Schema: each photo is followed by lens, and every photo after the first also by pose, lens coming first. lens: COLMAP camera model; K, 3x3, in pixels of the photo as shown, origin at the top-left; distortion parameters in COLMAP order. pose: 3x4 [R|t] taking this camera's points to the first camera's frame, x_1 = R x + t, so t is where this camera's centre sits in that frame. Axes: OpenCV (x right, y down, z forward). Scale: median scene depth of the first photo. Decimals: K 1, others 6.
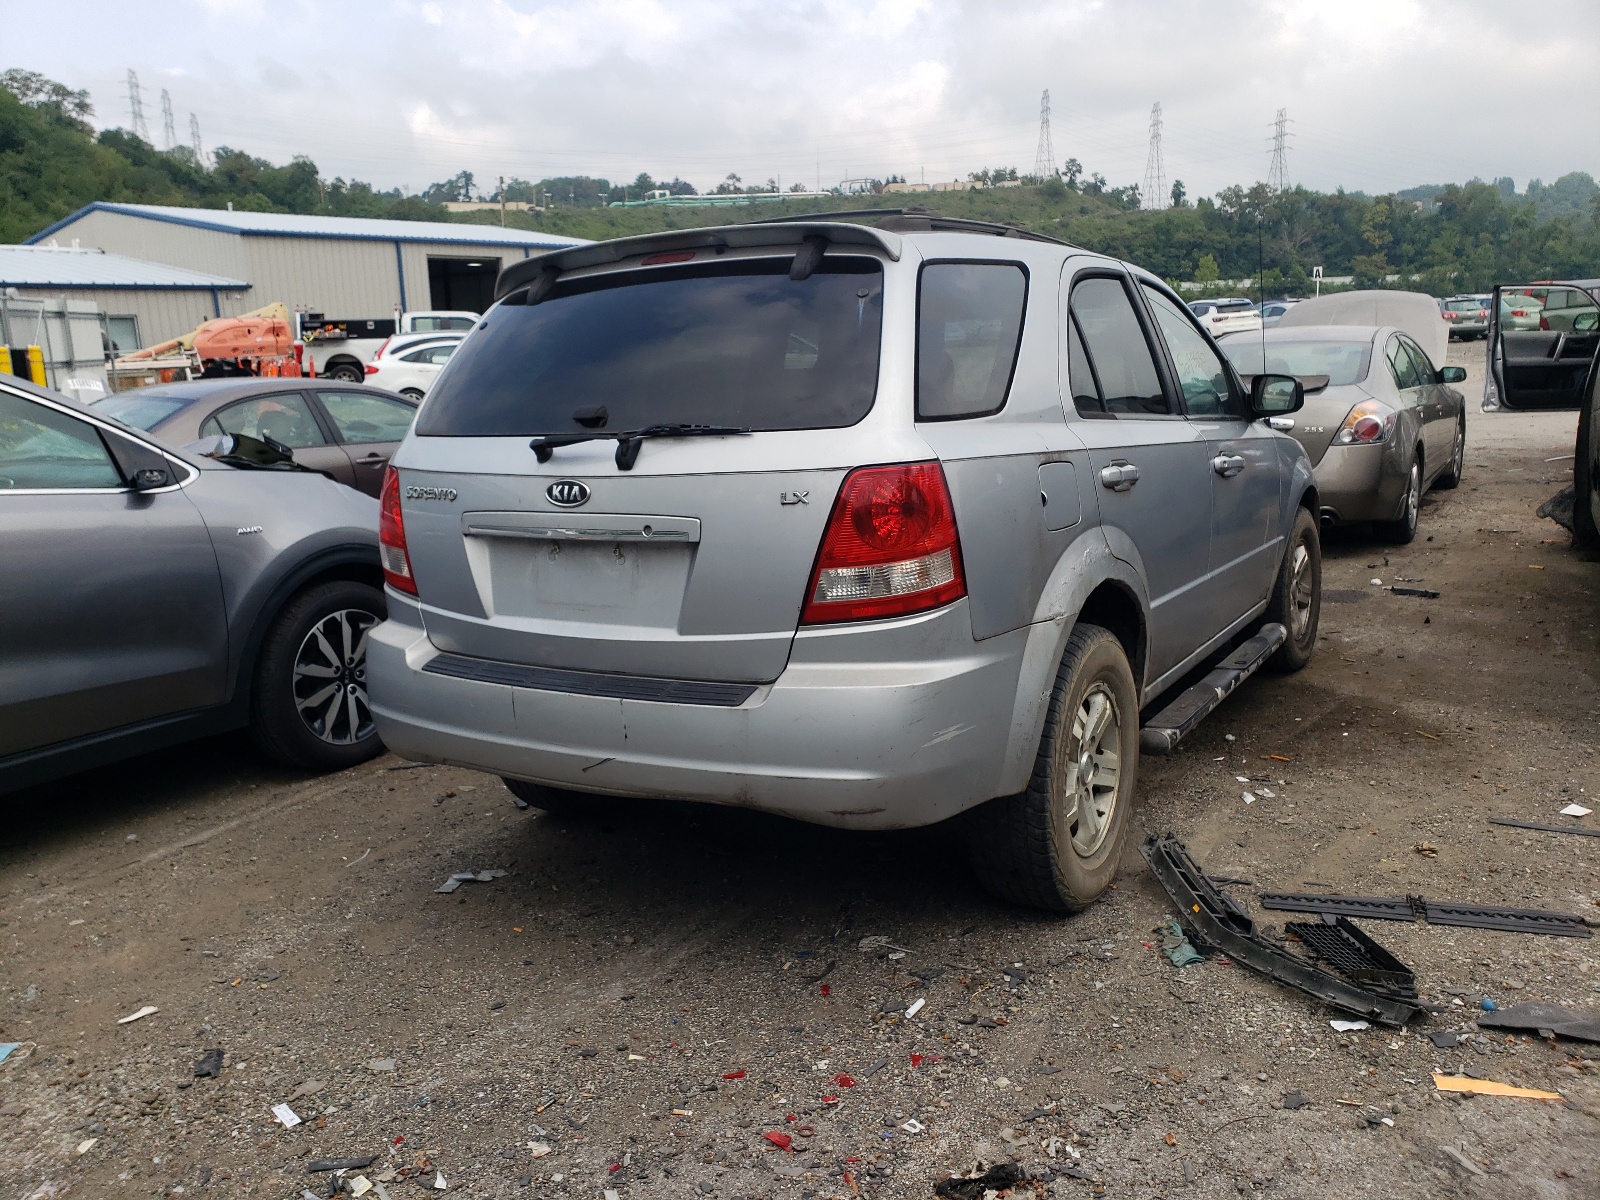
lens RADIAL K [[1246.7, 0, 800.0], [0, 1246.7, 600.0], [0, 0, 1]] dist [0.052307, -0.000447]
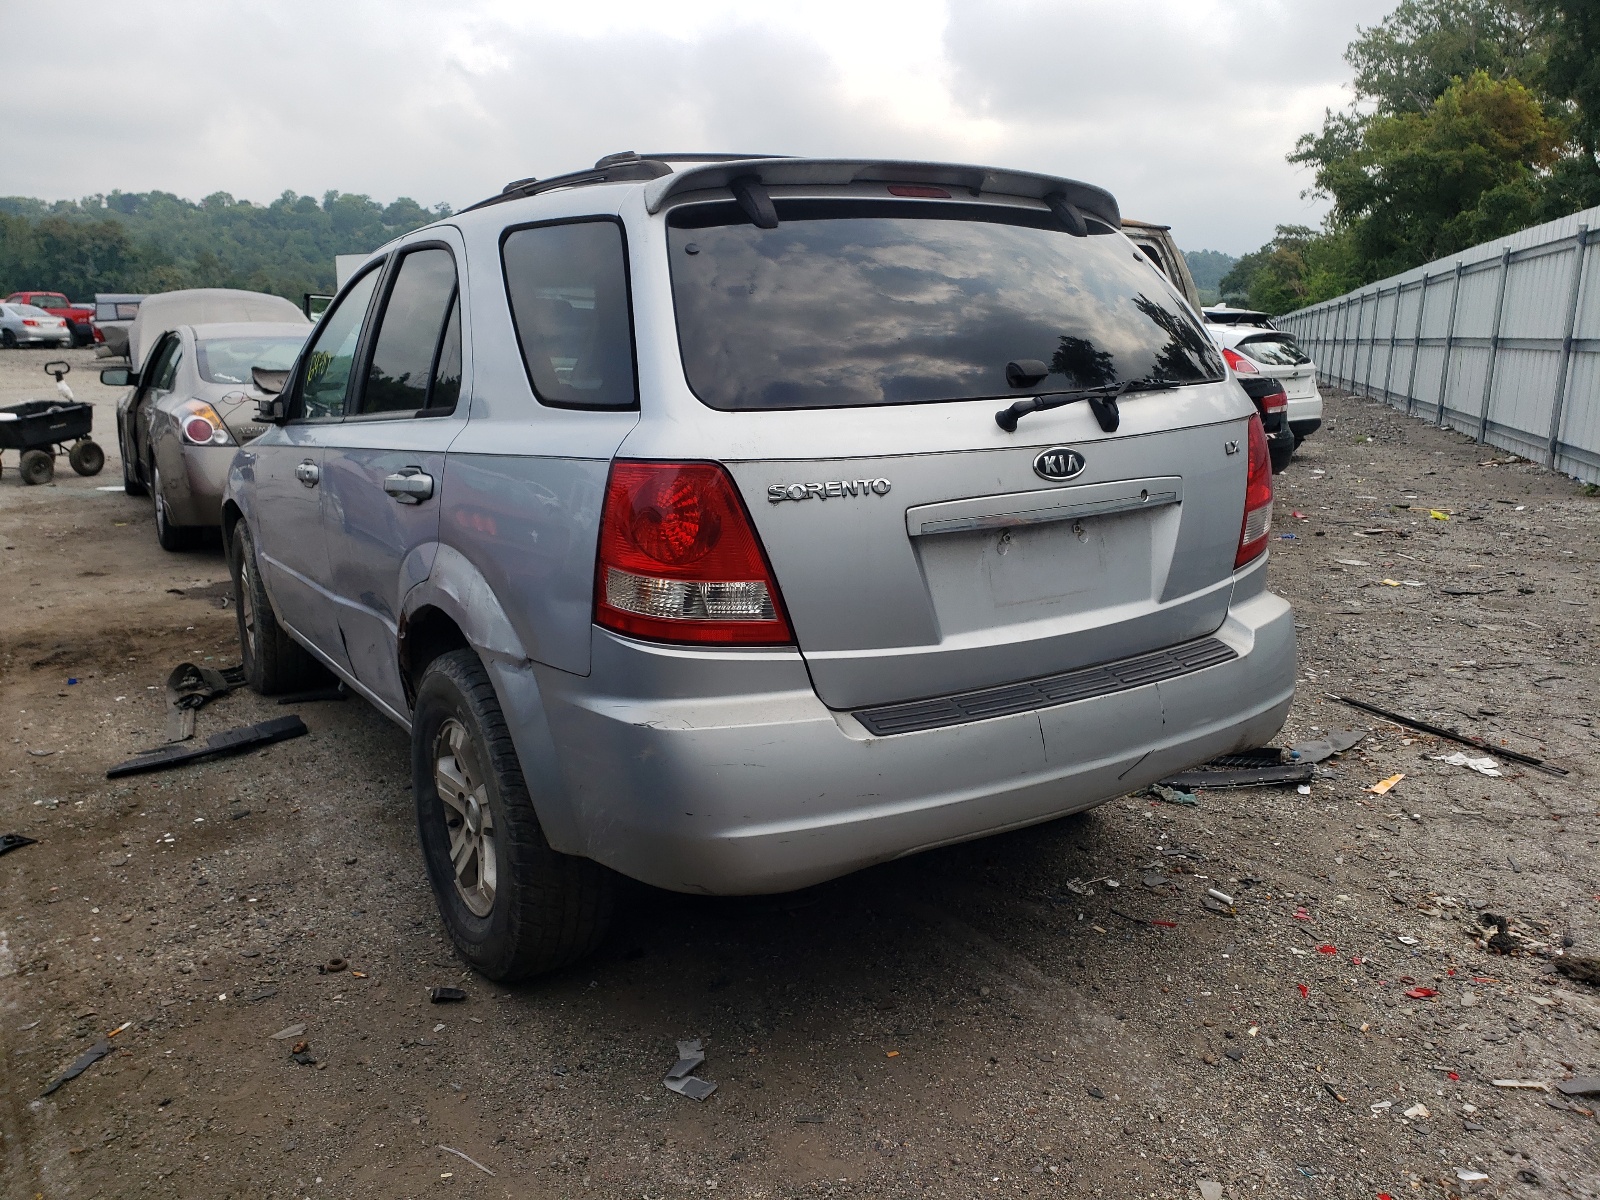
lens RADIAL K [[1246.7, 0, 800.0], [0, 1246.7, 600.0], [0, 0, 1]] dist [0.052307, -0.000447]
pose [[0.432085, -0.151729, 0.888978, -1.024502], [0.162334, 0.982729, 0.088829, -0.099345], [-0.887102, 0.105930, 0.449253, 0.792525]]
